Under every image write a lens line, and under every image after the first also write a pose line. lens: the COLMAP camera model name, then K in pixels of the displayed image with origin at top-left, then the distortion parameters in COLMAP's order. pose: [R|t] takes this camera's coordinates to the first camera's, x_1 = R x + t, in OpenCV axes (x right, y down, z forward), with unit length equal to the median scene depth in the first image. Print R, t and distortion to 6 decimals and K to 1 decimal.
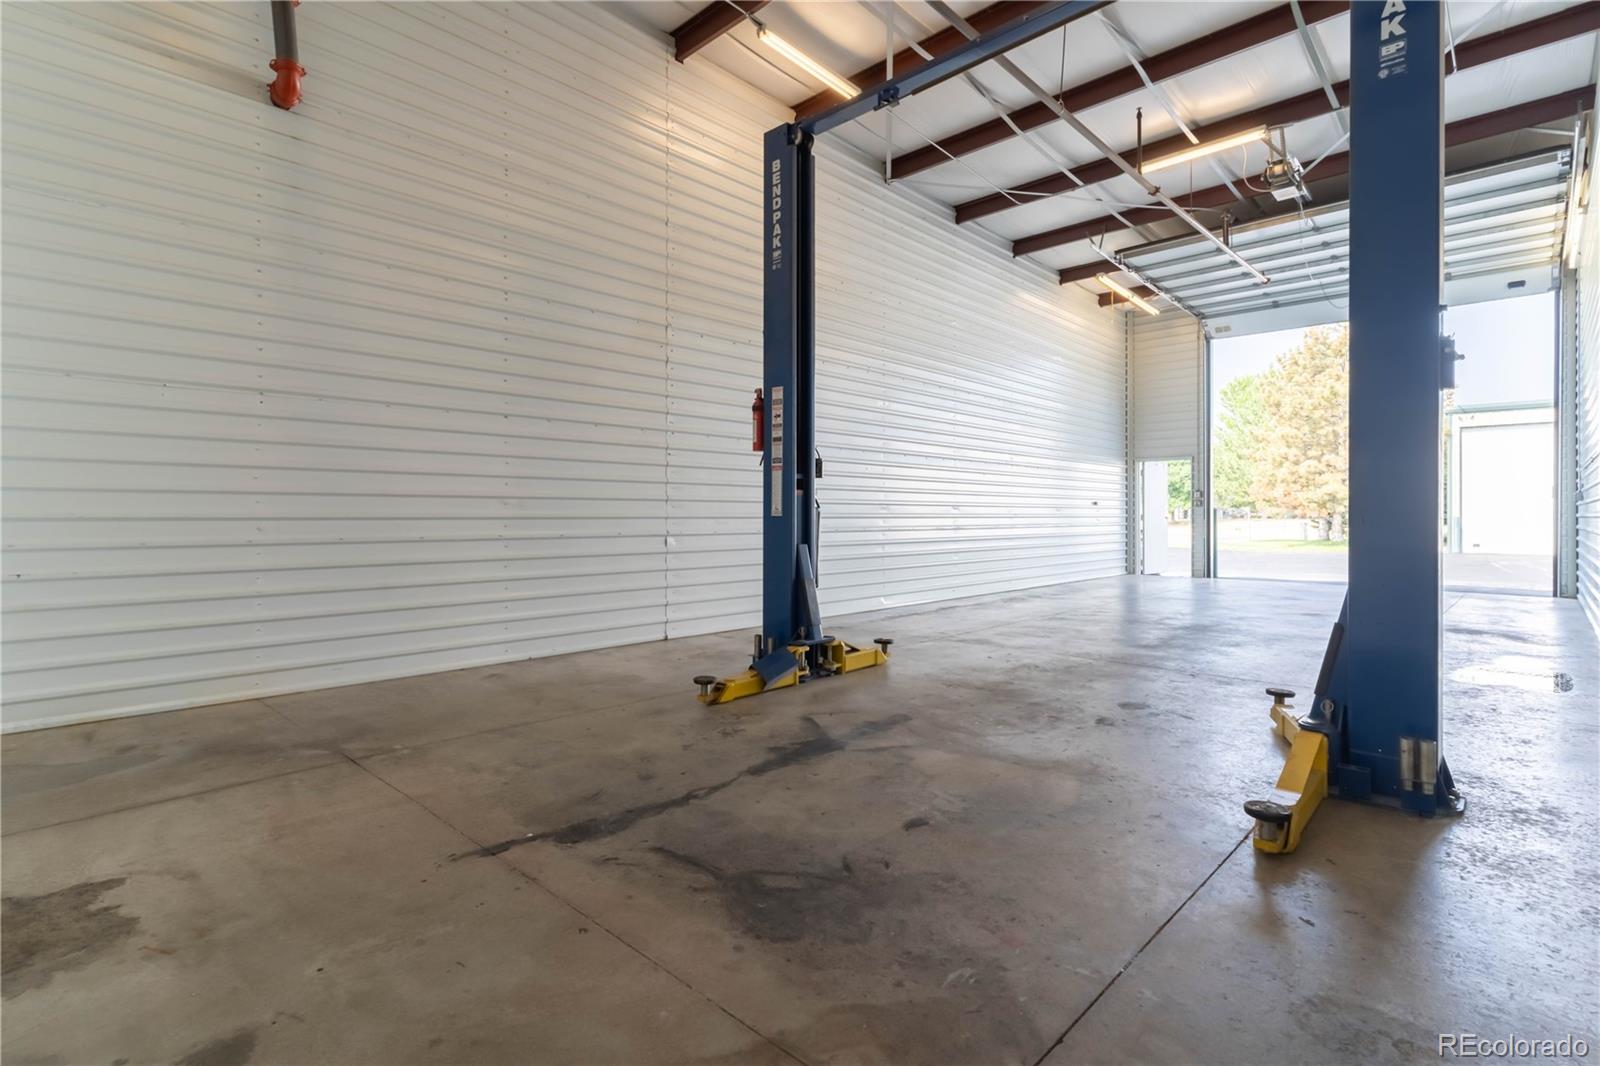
lens RADIAL K [[770.7, 0, 798.7], [0, 770.7, 516.6], [0, 0, 1]] dist [0.002639, 0.000434]
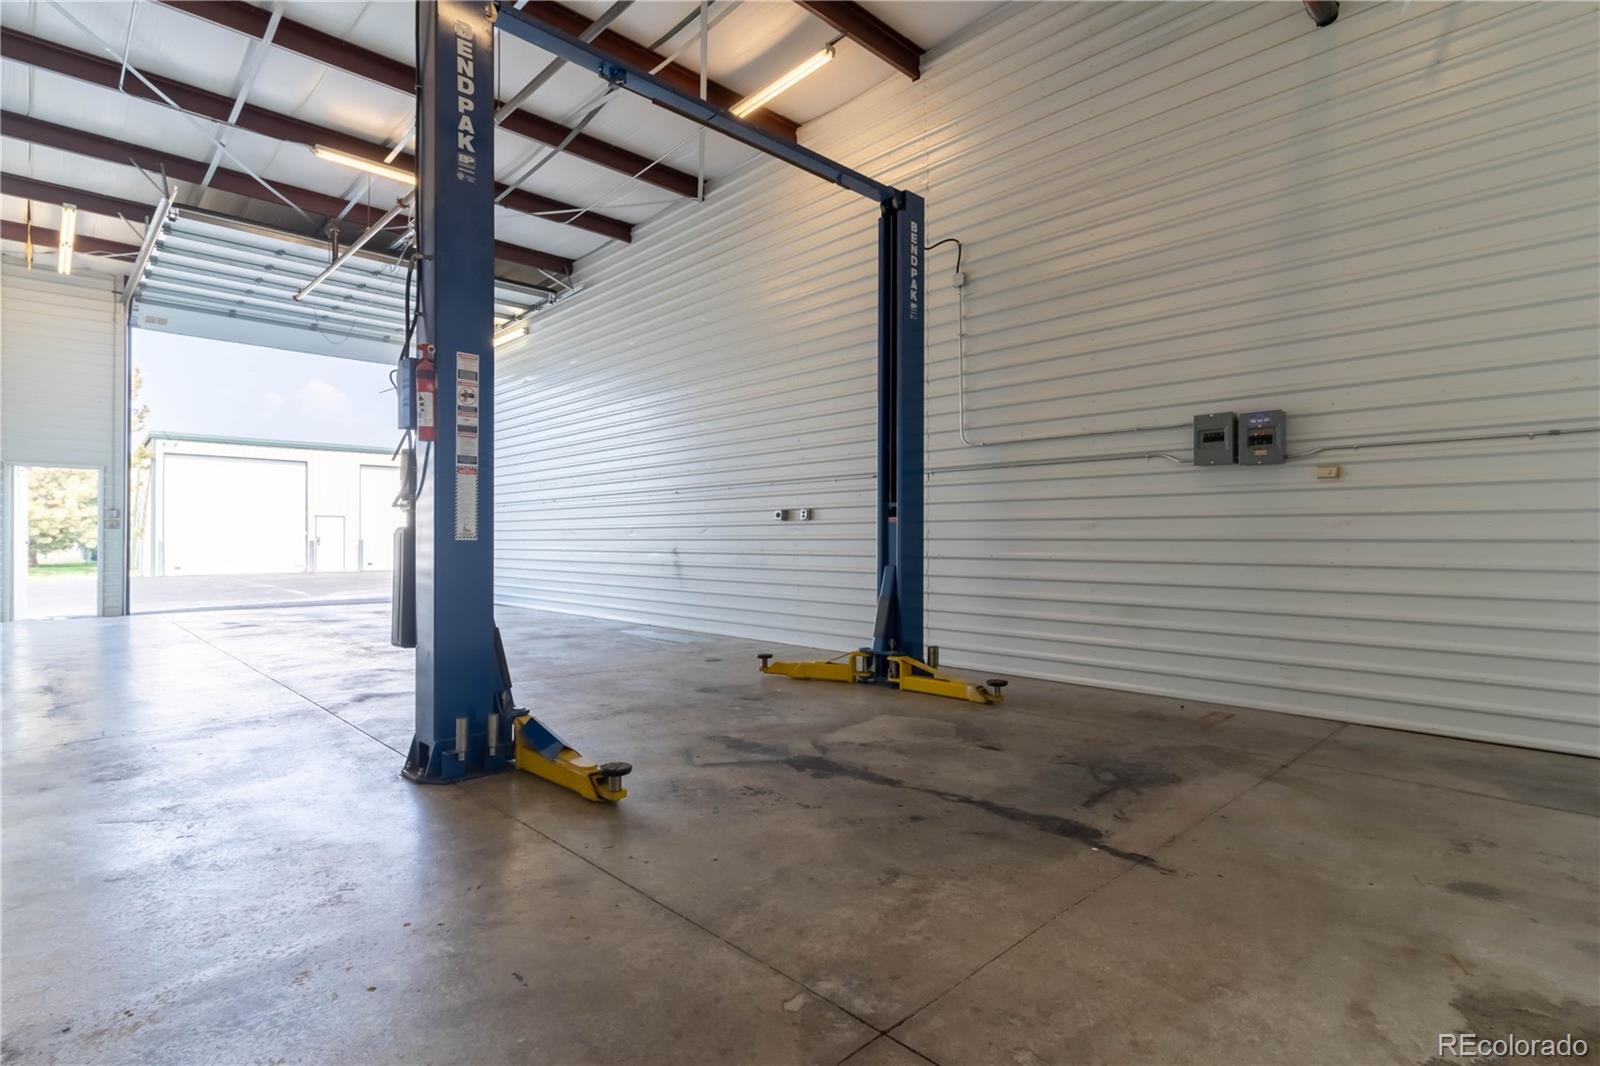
lens RADIAL K [[792.7, 0, 772.1], [0, 792.7, 540.6], [0, 0, 1]] dist [0.003560, 0.000943]
pose [[0.059954, -0.001073, 0.998201, -1.241566], [0.000986, 0.999999, 0.001016, -0.001910], [-0.998201, 0.000923, 0.059955, 1.182643]]
